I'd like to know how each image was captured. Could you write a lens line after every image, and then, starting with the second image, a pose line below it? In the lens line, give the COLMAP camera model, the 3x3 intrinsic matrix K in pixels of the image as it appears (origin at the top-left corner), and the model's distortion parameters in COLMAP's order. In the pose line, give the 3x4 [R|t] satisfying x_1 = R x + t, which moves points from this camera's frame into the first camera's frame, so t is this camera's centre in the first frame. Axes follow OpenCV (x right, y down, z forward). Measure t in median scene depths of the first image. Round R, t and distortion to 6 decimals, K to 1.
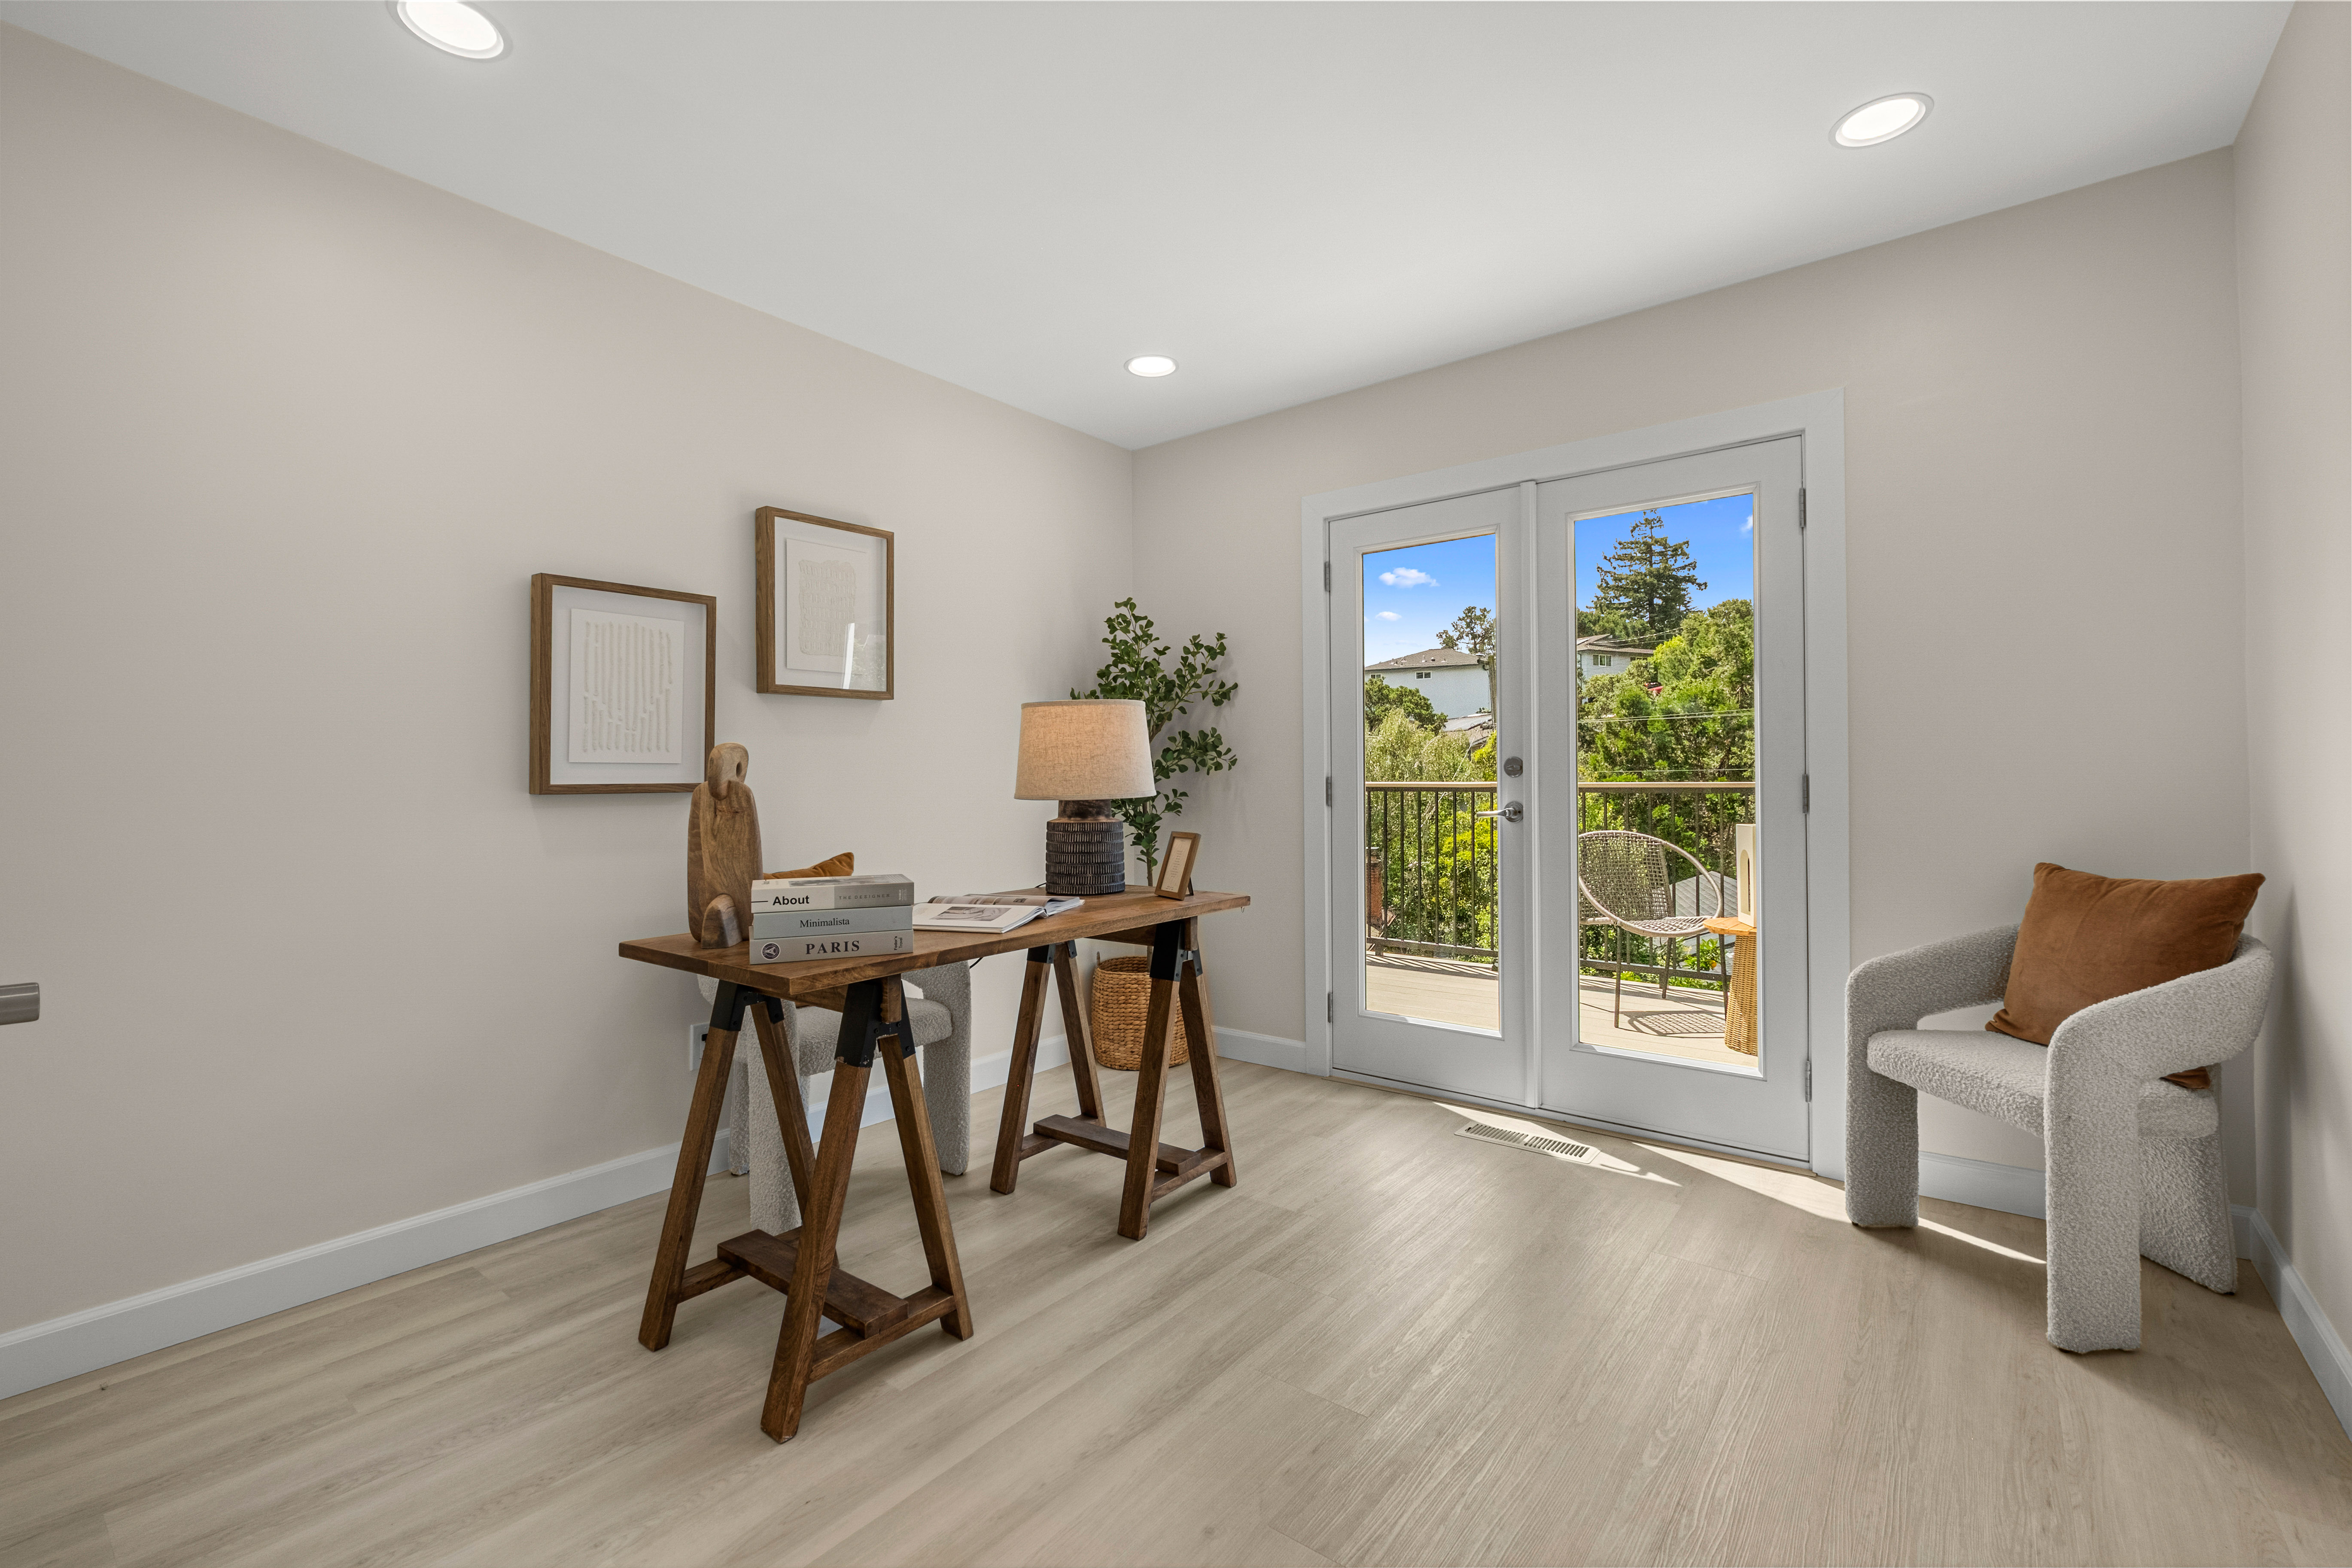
lens RADIAL K [[1009.4, 0, 1175.9], [0, 1009.4, 769.4], [0, 0, 1]] dist [-0.007200, 0.001048]
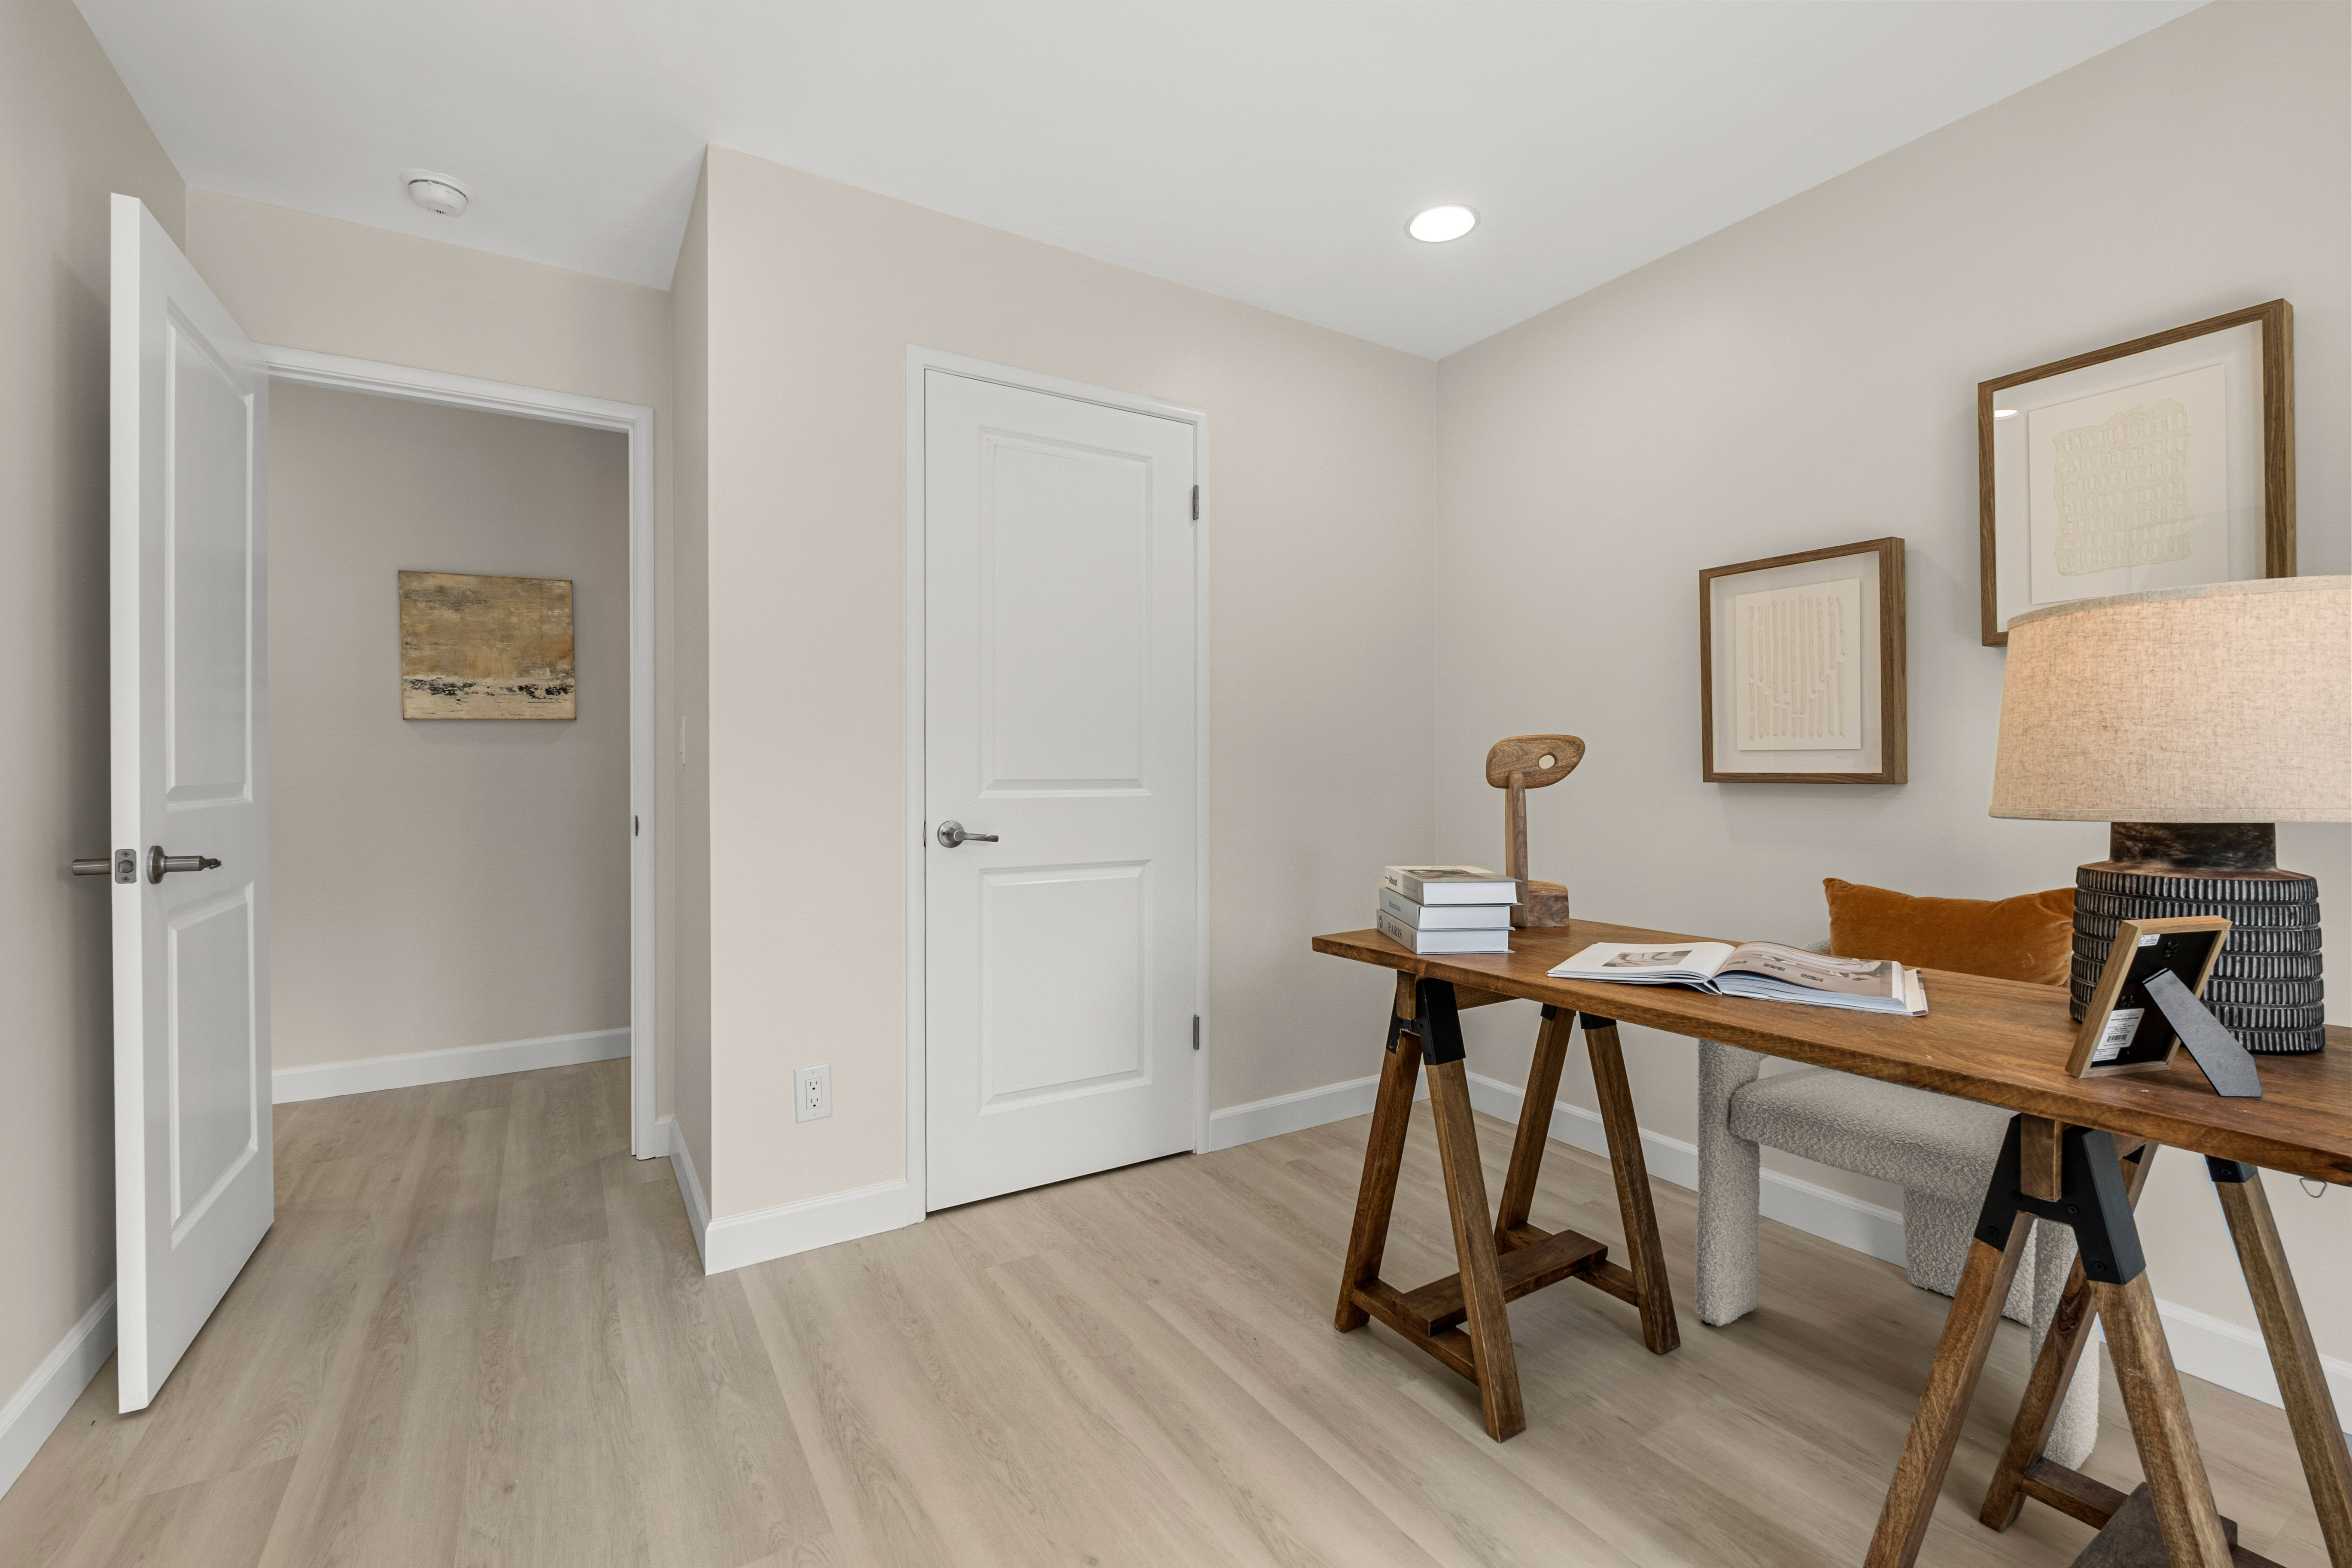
lens RADIAL K [[1009.4, 0, 1175.2], [0, 1009.4, 770.0], [0, 0, 1]] dist [-0.007200, 0.001048]
pose [[-0.343625, 0.013258, -0.939013, 0.504260], [0.008136, 0.999905, 0.011140, -0.003449], [0.939072, -0.003812, -0.343700, 0.792740]]
